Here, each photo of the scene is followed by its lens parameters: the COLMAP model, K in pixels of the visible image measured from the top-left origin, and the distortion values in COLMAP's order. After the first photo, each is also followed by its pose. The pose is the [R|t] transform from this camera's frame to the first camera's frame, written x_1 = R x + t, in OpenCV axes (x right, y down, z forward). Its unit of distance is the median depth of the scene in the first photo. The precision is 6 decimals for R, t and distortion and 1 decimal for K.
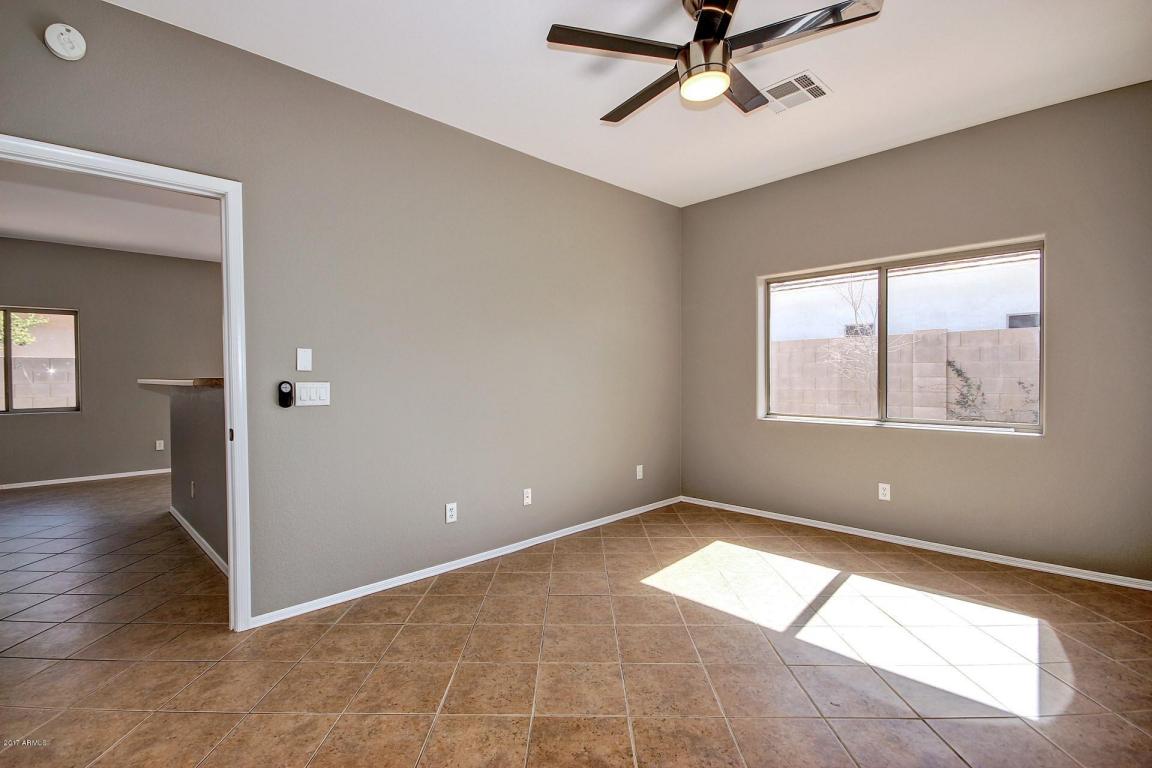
lens RADIAL K [[530.5, 0, 567.6], [0, 530.5, 383.0], [0, 0, 1]] dist [-0.002952, -0.000840]
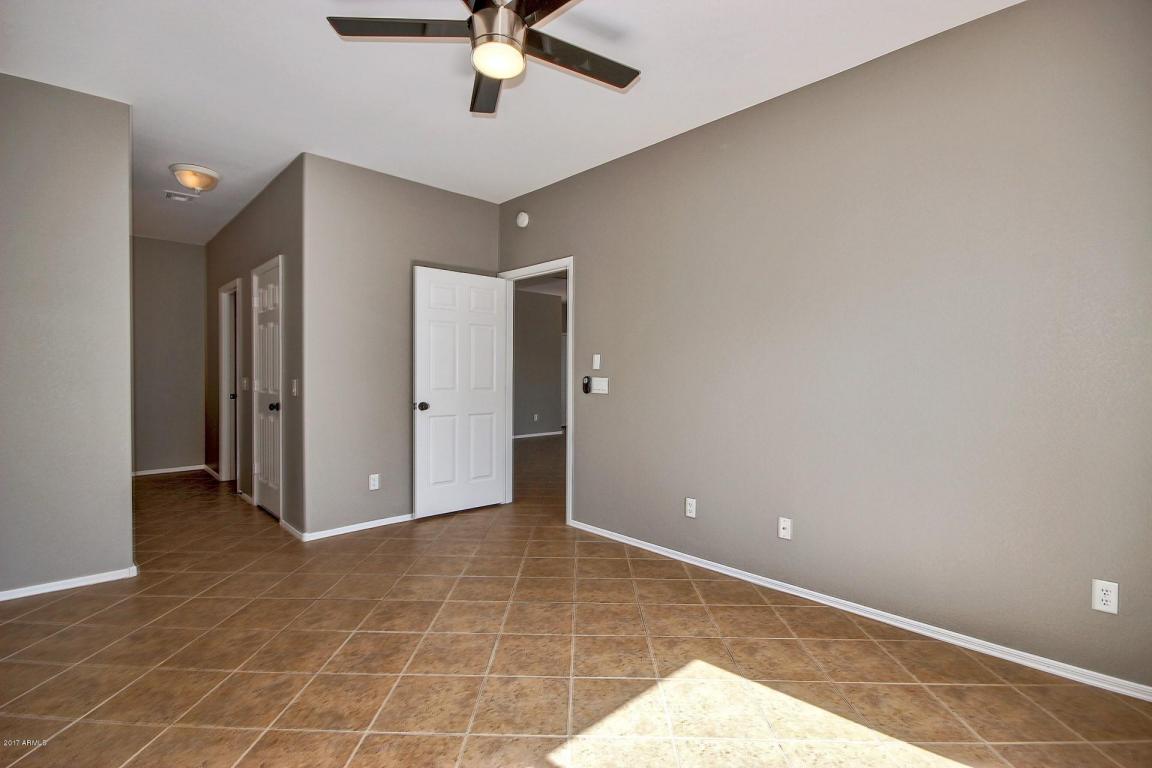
lens RADIAL K [[530.5, 0, 567.6], [0, 530.5, 383.0], [0, 0, 1]] dist [-0.002952, -0.000840]
pose [[-0.012483, 0.023734, -0.999640, 0.883694], [-0.021504, 0.999481, 0.023999, -0.017755], [0.999691, 0.021796, -0.011966, 0.845805]]
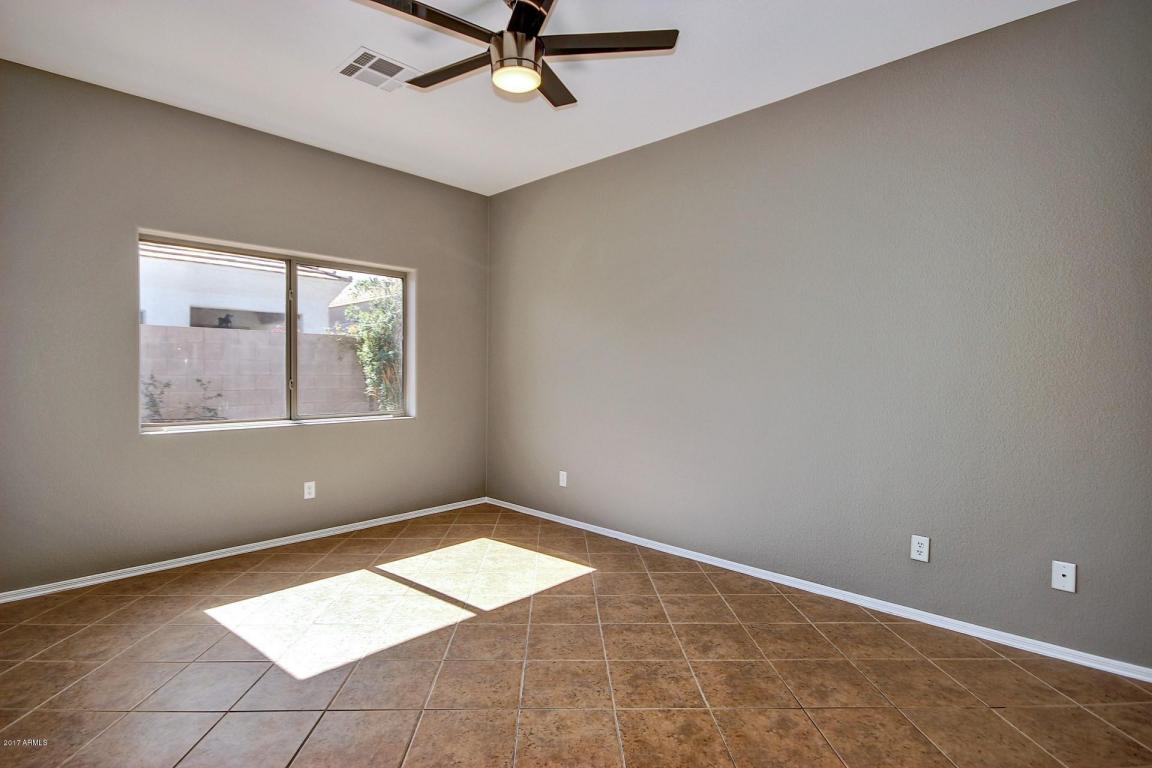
lens RADIAL K [[577.2, 0, 567.0], [0, 577.2, 382.9], [0, 0, 1]] dist [0.004850, -0.000239]
pose [[-0.033151, -0.010957, 0.999390, -0.616543], [0.012367, 0.999859, 0.011373, -0.003771], [-0.999374, 0.012736, -0.033011, 0.700047]]
